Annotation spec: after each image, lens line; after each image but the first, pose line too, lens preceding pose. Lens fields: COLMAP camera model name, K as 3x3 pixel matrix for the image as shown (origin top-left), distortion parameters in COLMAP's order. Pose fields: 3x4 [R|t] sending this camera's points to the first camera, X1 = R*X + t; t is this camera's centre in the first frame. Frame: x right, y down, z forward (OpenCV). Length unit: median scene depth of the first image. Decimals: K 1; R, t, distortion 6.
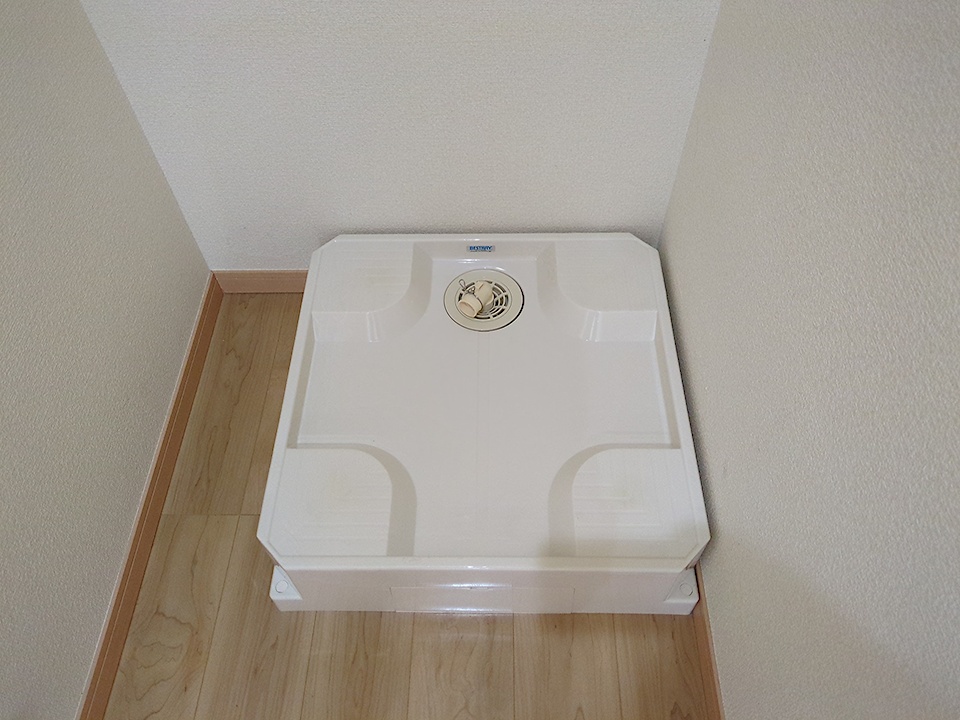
lens RADIAL K [[718.2, 0, 477.6], [0, 718.2, 359.5], [0, 0, 1]] dist [0.019674, -0.016822]
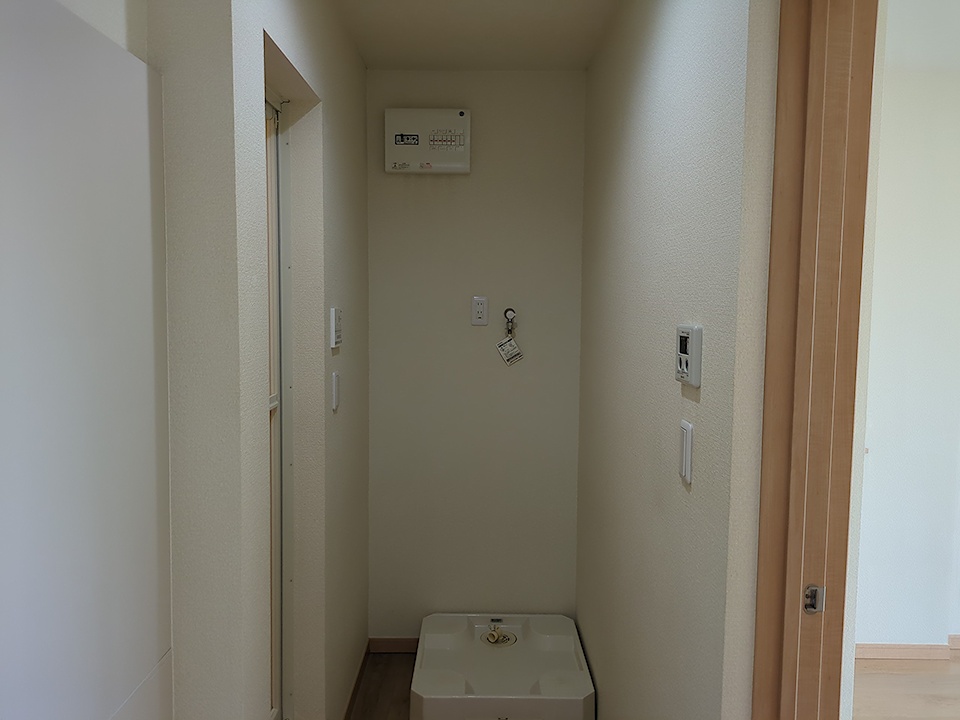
lens RADIAL K [[718.2, 0, 479.4], [0, 718.2, 359.4], [0, 0, 1]] dist [0.019674, -0.016822]
pose [[0.999688, 0.020601, 0.014123, -0.099689], [-0.002238, 0.637044, -0.770825, 1.087092], [-0.024876, 0.770552, 0.636891, -1.092042]]
